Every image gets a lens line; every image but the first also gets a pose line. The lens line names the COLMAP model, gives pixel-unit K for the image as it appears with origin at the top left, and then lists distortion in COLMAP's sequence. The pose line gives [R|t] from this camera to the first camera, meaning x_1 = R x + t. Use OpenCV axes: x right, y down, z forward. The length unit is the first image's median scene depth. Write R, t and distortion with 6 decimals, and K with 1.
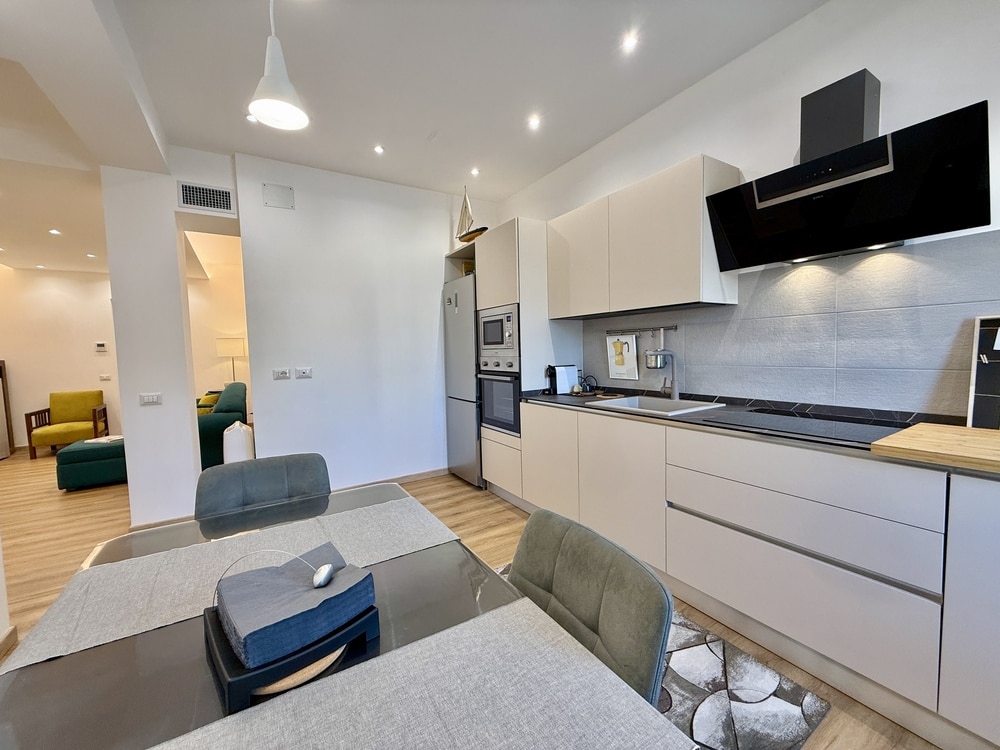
lens RADIAL K [[400.4, 0, 498.4], [0, 400.4, 375.6], [0, 0, 1]] dist [0.000350, 0.000151]
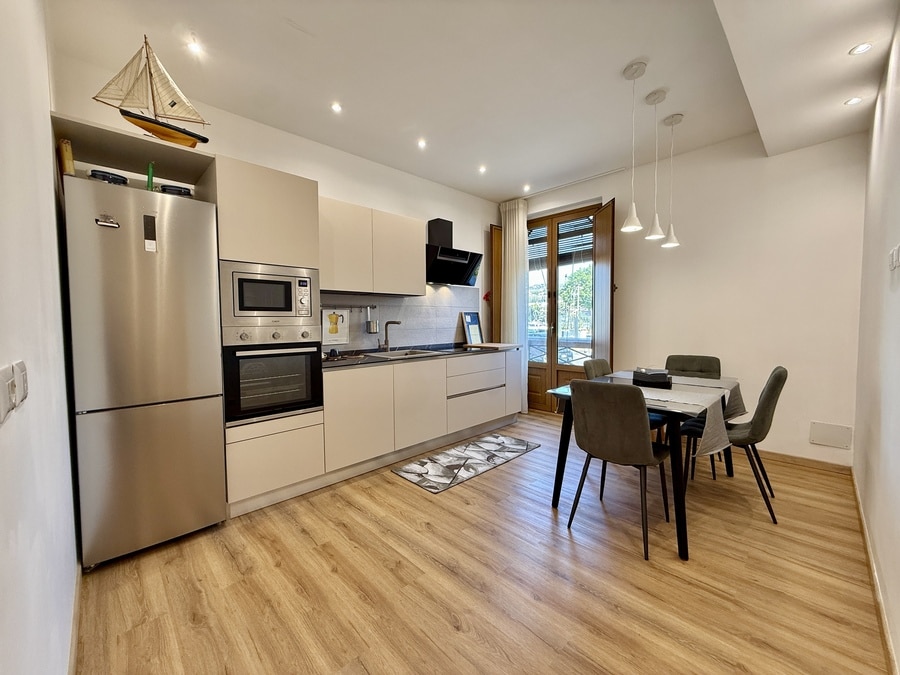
lens RADIAL K [[360.4, 0, 448.6], [0, 360.4, 338.0], [0, 0, 1]] dist [0.000350, 0.000151]
pose [[-0.212976, -0.019582, 0.976861, -0.857688], [0.077615, 0.996301, 0.036893, -0.024701], [-0.973970, 0.083676, -0.210668, 0.885524]]
